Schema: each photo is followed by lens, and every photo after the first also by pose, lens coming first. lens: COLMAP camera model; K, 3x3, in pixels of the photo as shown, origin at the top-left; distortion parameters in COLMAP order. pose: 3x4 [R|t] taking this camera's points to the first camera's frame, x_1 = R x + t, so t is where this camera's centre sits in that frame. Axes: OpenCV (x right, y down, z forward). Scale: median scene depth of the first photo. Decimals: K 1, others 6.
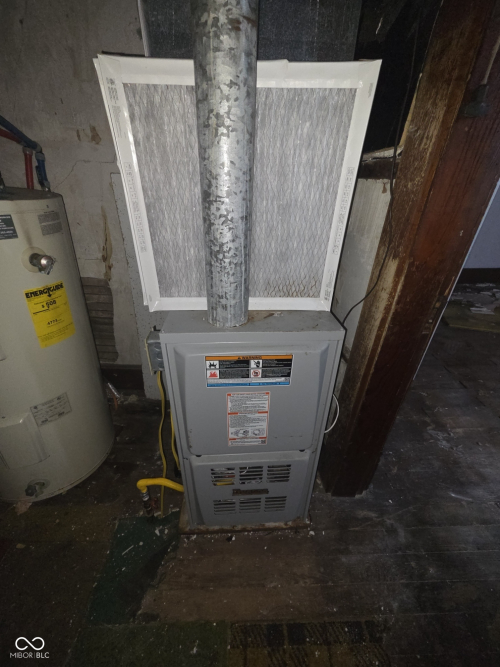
lens RADIAL K [[274.8, 0, 251.1], [0, 274.8, 334.2], [0, 0, 1]] dist [0.000702, 0.000258]
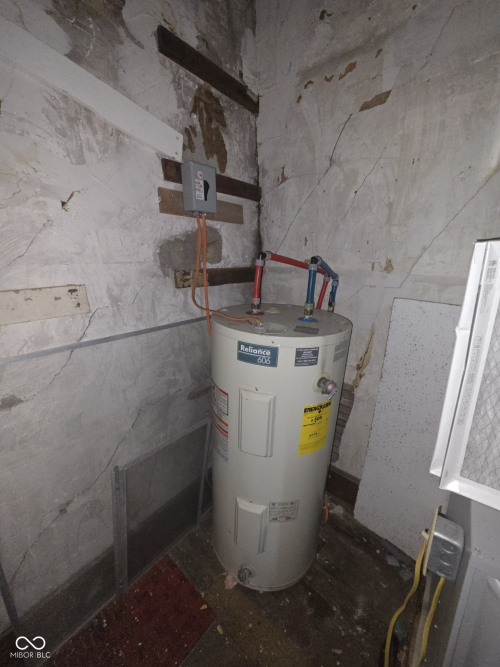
lens RADIAL K [[274.8, 0, 251.1], [0, 274.8, 335.1], [0, 0, 1]] dist [0.000702, 0.000258]
pose [[0.737184, 0.140067, -0.661015, -0.218386], [-0.307416, 0.940692, -0.143510, -0.152640], [0.601710, 0.308999, 0.736522, -0.029320]]
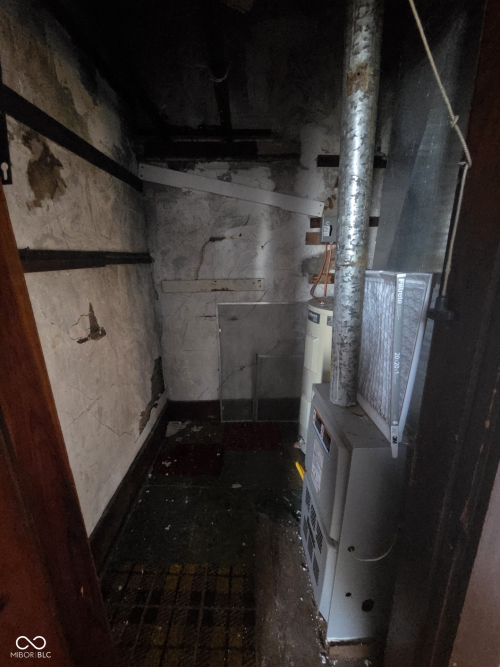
lens RADIAL K [[274.8, 0, 249.1], [0, 274.8, 335.2], [0, 0, 1]] dist [0.000702, 0.000258]
pose [[-0.032965, 0.235068, -0.971420, 0.912412], [-0.493826, 0.841189, 0.220312, -0.299162], [0.868936, 0.486975, 0.088353, 0.160154]]
